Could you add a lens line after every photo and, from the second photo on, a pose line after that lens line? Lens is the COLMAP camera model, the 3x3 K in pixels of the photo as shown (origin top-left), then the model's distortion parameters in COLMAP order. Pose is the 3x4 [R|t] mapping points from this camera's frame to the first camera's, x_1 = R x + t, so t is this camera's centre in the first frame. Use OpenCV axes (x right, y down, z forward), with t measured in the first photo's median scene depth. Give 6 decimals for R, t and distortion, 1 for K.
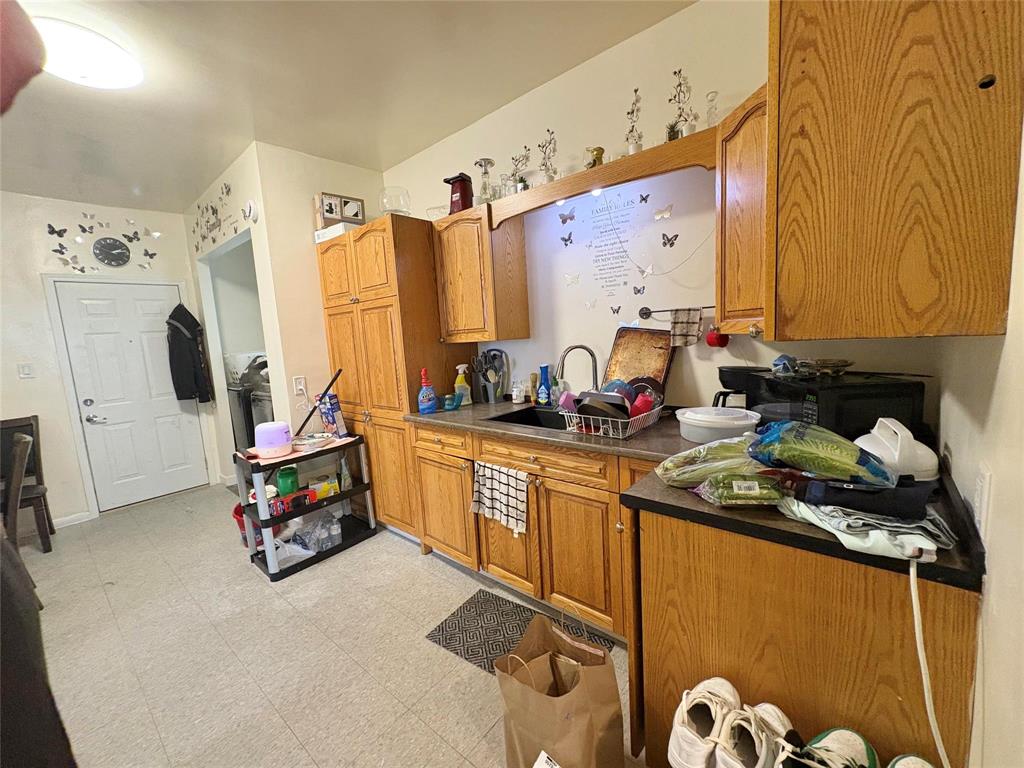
lens RADIAL K [[412.2, 0, 514.5], [0, 412.2, 382.0], [0, 0, 1]] dist [0.004358, 0.000065]
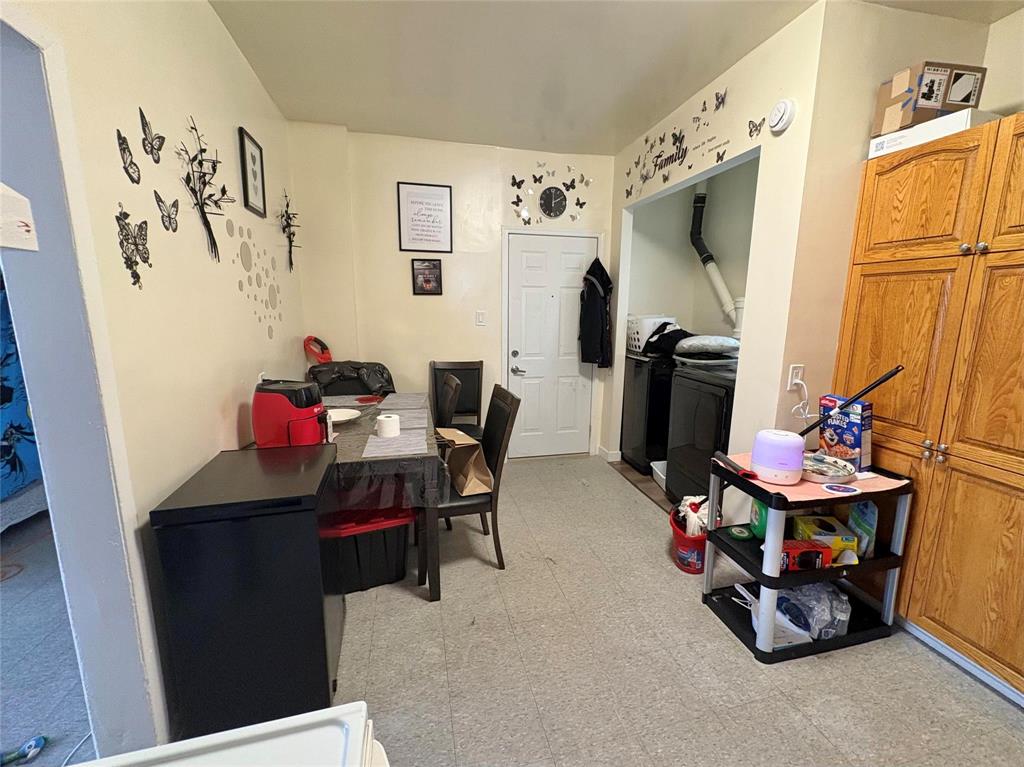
lens RADIAL K [[412.2, 0, 509.2], [0, 412.2, 376.6], [0, 0, 1]] dist [0.004358, 0.000065]
pose [[0.812131, 0.171762, -0.557621, -0.485320], [-0.132341, 0.985007, 0.110665, -0.006227], [0.568268, -0.016078, 0.822686, 0.155668]]
